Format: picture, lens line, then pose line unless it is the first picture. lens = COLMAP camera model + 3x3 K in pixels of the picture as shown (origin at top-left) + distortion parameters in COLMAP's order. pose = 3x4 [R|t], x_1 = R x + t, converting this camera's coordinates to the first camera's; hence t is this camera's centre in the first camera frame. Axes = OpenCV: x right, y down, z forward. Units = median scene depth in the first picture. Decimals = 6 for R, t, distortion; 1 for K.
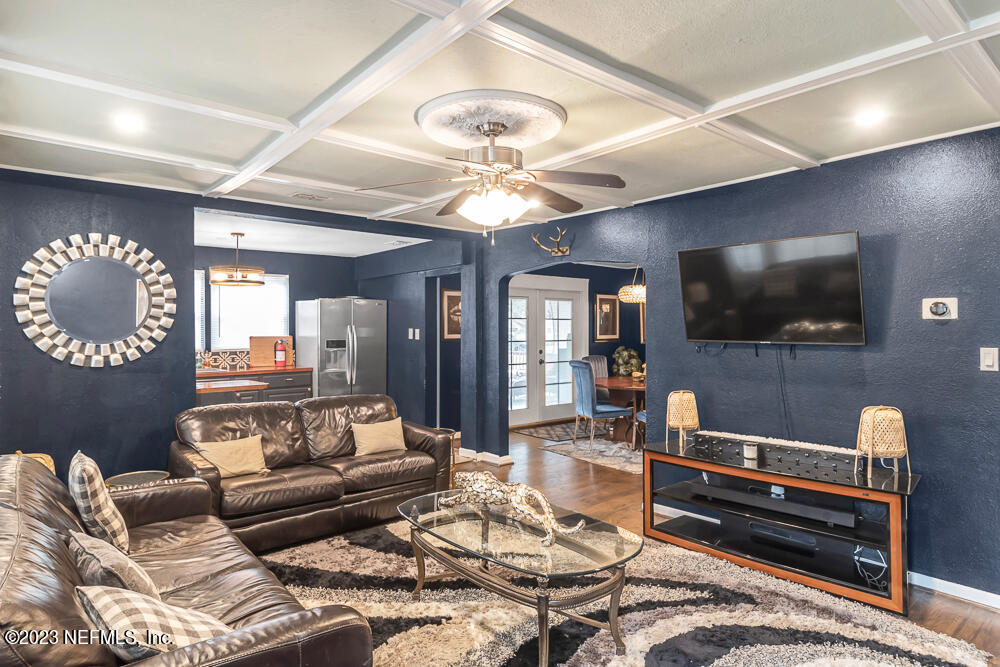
lens RADIAL K [[587.4, 0, 502.9], [0, 587.4, 326.0], [0, 0, 1]] dist [-0.000117, -0.001194]
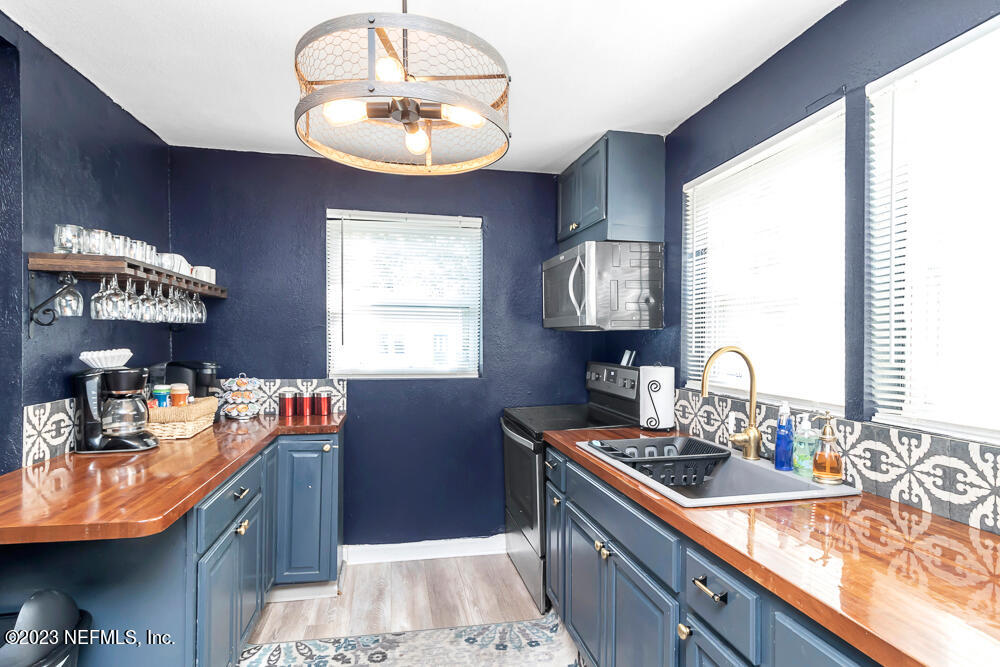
lens RADIAL K [[520.5, 0, 508.7], [0, 520.5, 347.4], [0, 0, 1]] dist [-0.004234, 0.001744]
pose [[-0.483787, 0.017800, -0.875005, -0.372428], [0.004302, 0.999829, 0.017961, 0.014212], [0.875175, 0.004925, -0.483781, 1.511339]]
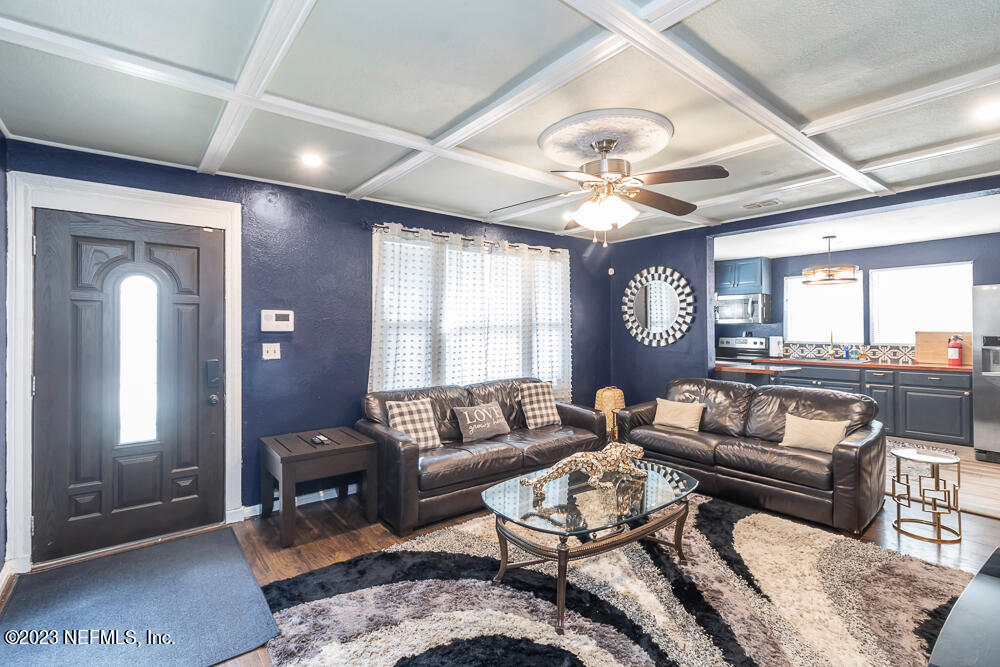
lens RADIAL K [[460.2, 0, 487.3], [0, 460.2, 332.8], [0, 0, 1]] dist [-0.003200, 0.000636]
pose [[-0.045937, 0.009076, -0.998903, 0.581542], [0.007335, 0.999935, 0.008748, 0.013201], [0.998917, -0.006925, -0.046001, 0.525885]]
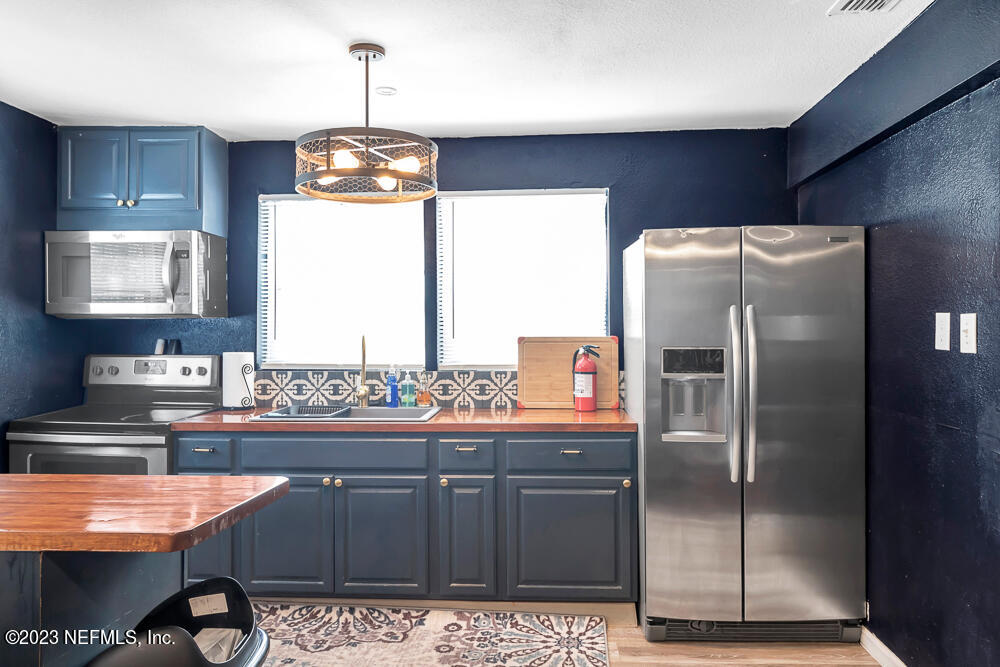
lens RADIAL K [[750.3, 0, 499.3], [0, 750.3, 327.9], [0, 0, 1]] dist [-0.000511, -0.004818]
pose [[0.720072, -0.001299, -0.693899, -0.098371], [0.003827, 0.999990, 0.002100, 0.015799], [0.693889, -0.004168, 0.720070, 0.959757]]
